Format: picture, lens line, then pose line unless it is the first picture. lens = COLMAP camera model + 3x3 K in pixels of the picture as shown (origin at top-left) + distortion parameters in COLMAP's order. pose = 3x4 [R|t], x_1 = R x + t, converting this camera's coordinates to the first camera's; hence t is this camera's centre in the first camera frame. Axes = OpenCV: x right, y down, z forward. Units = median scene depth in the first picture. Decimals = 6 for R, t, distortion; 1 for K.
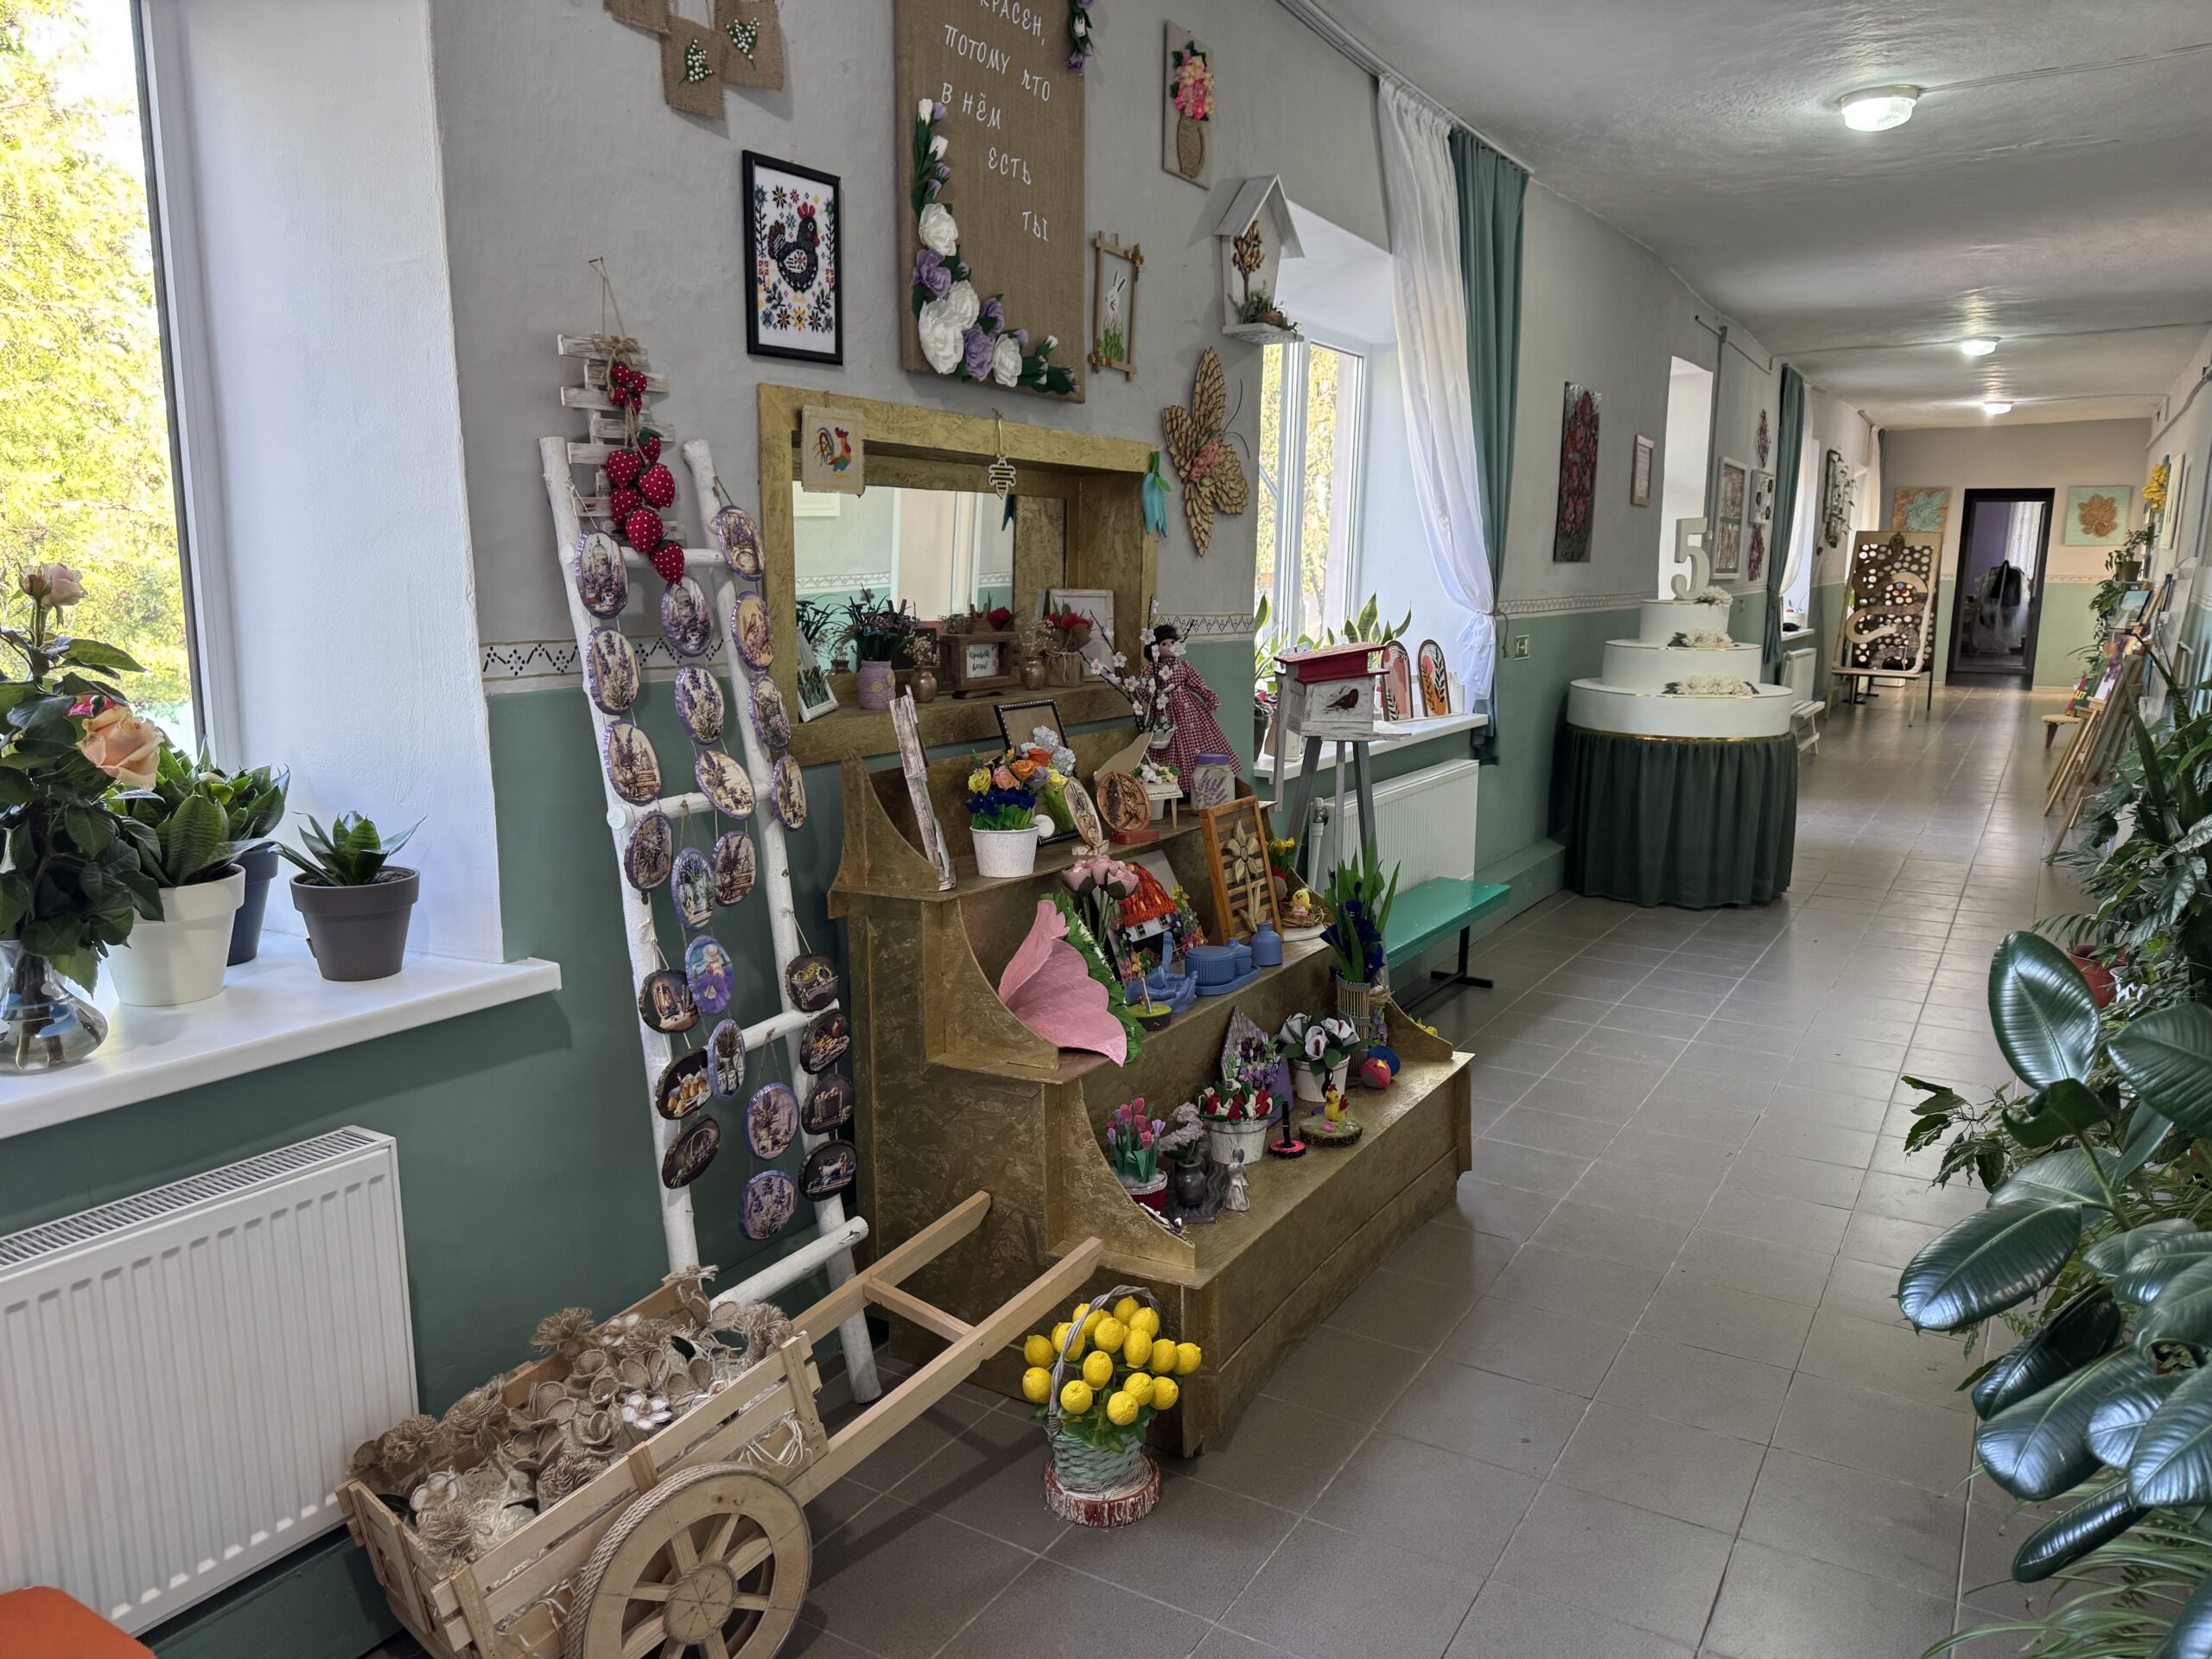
lens RADIAL K [[1565.8, 0, 1125.9], [0, 1565.8, 844.1], [0, 0, 1]] dist [0.001176, -0.009463]
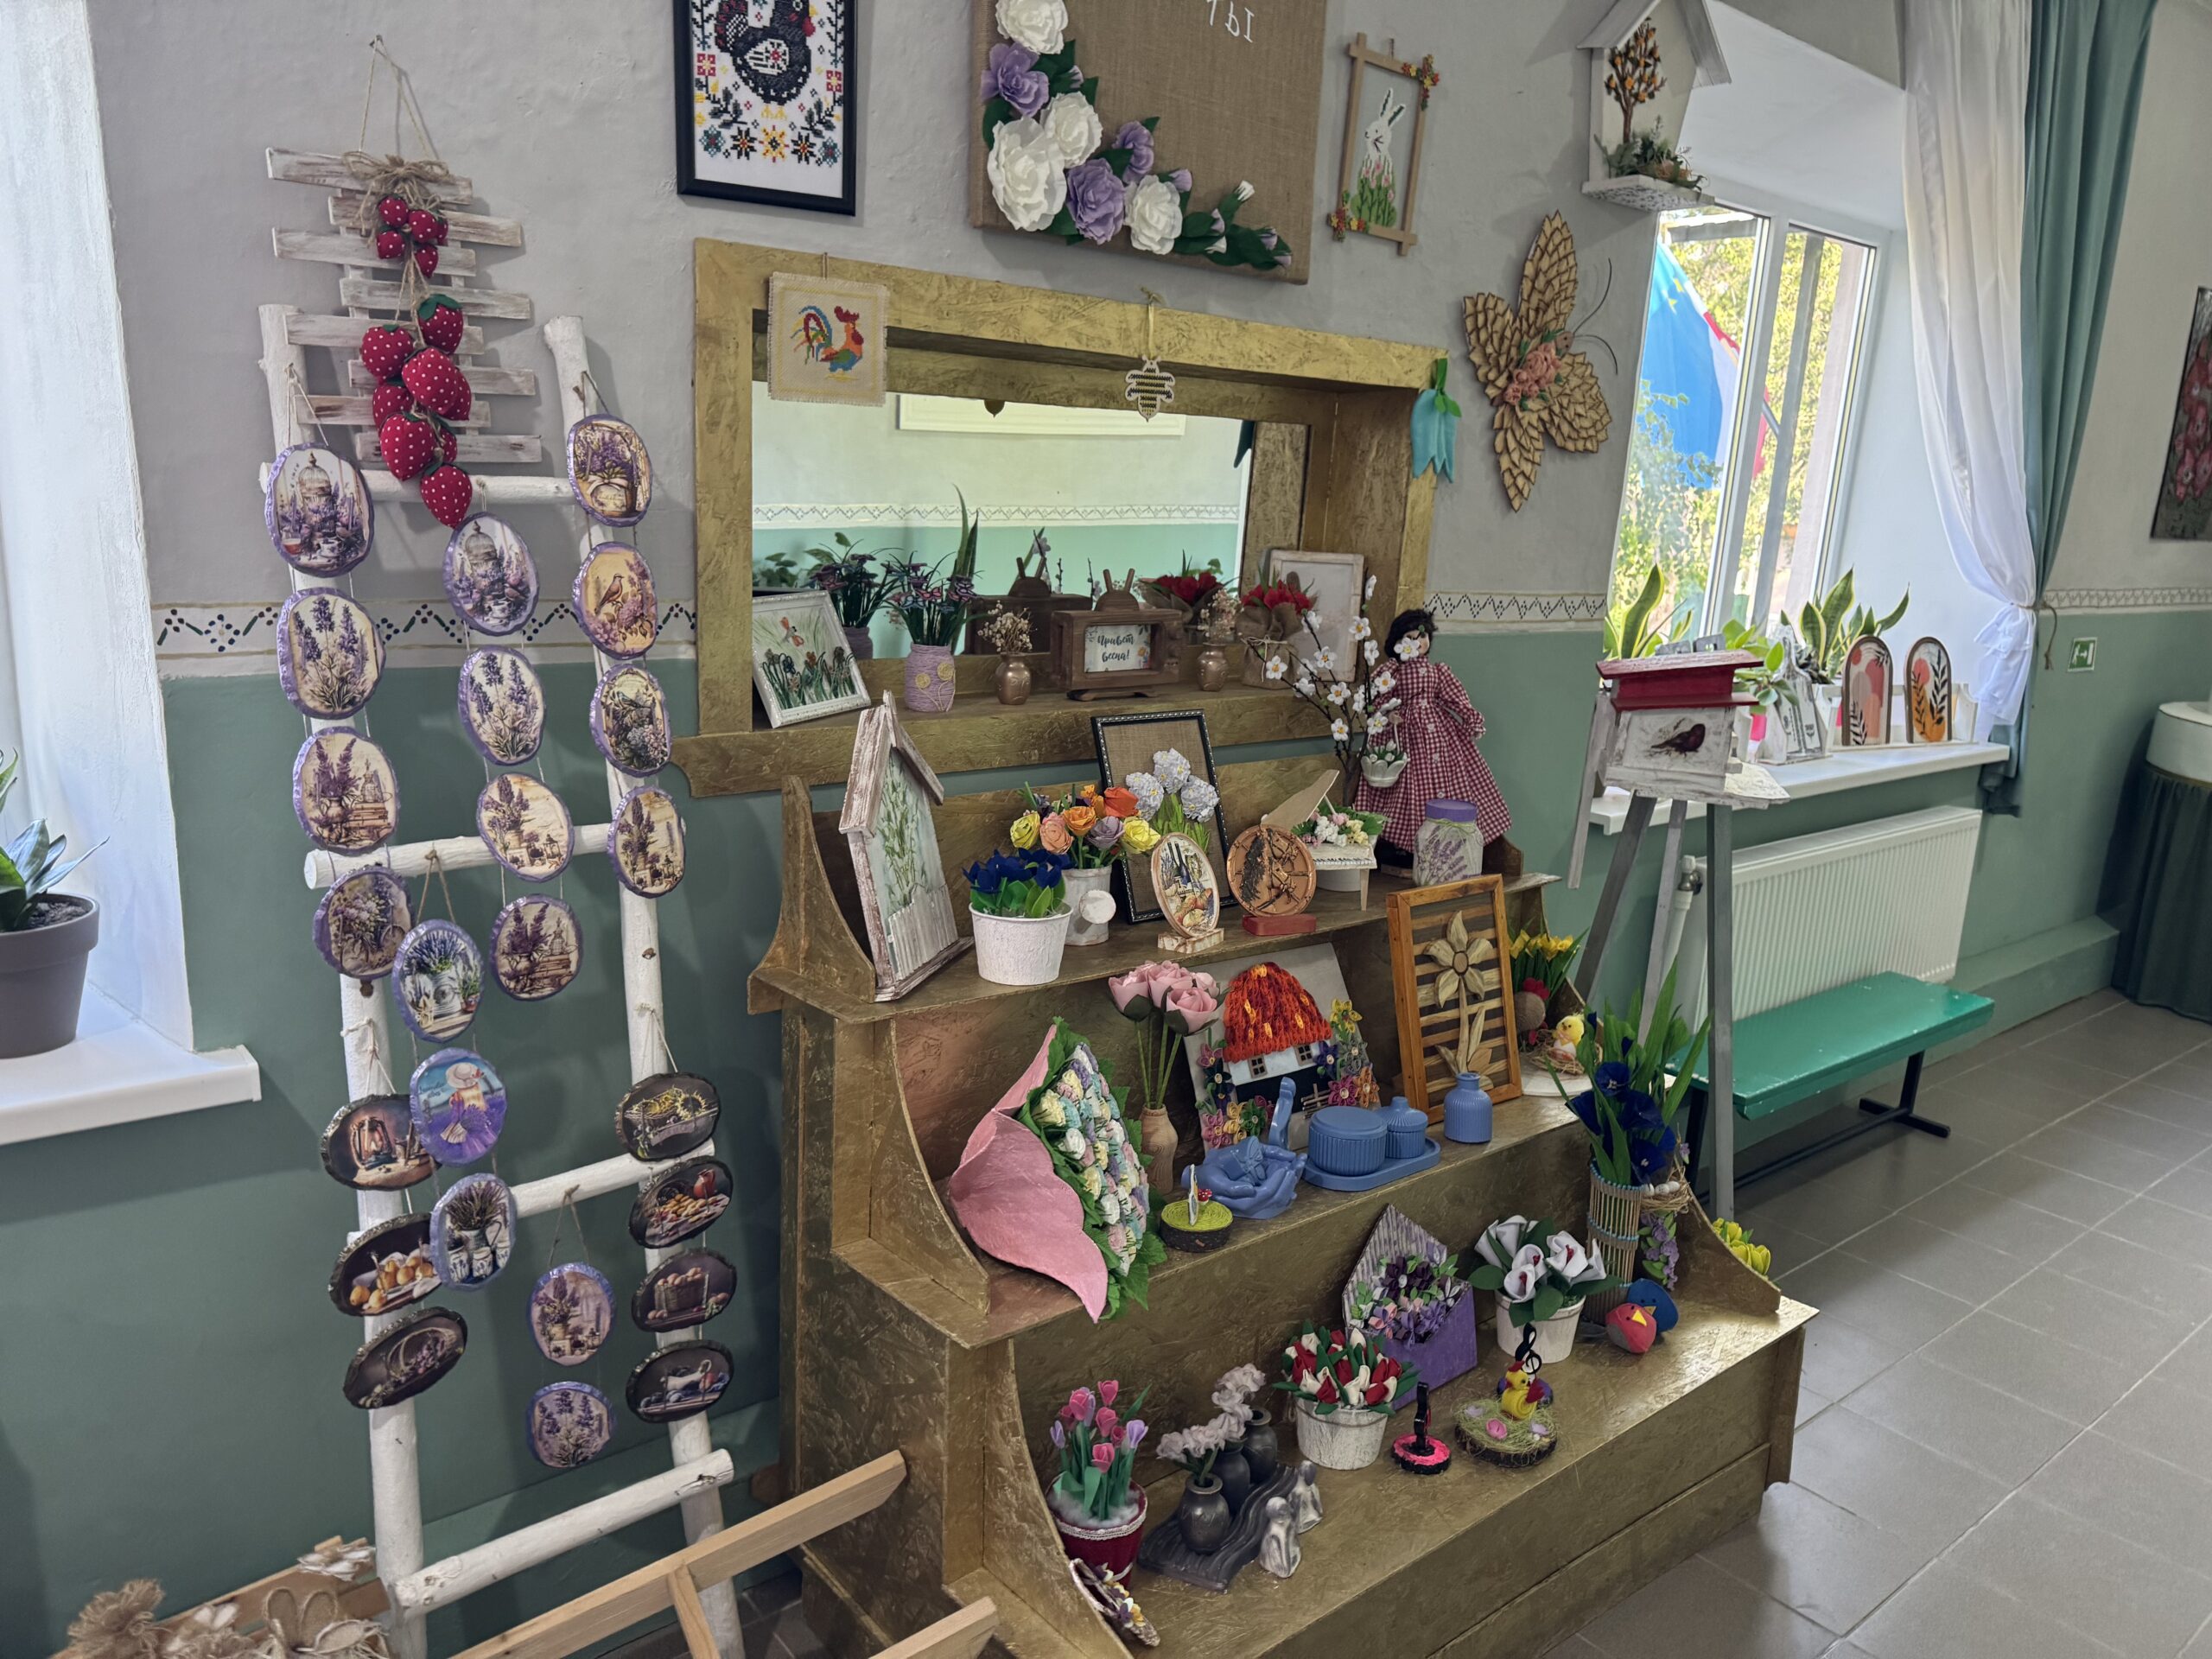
lens RADIAL K [[1528.8, 0, 1117.8], [0, 1528.8, 838.5], [0, 0, 1]] dist [-0.009867, 0.001097]
pose [[0.935713, 0.105387, -0.336652, 0.145684], [-0.093253, 0.994281, 0.052058, -0.063877], [0.340213, -0.017317, 0.940189, 0.324789]]
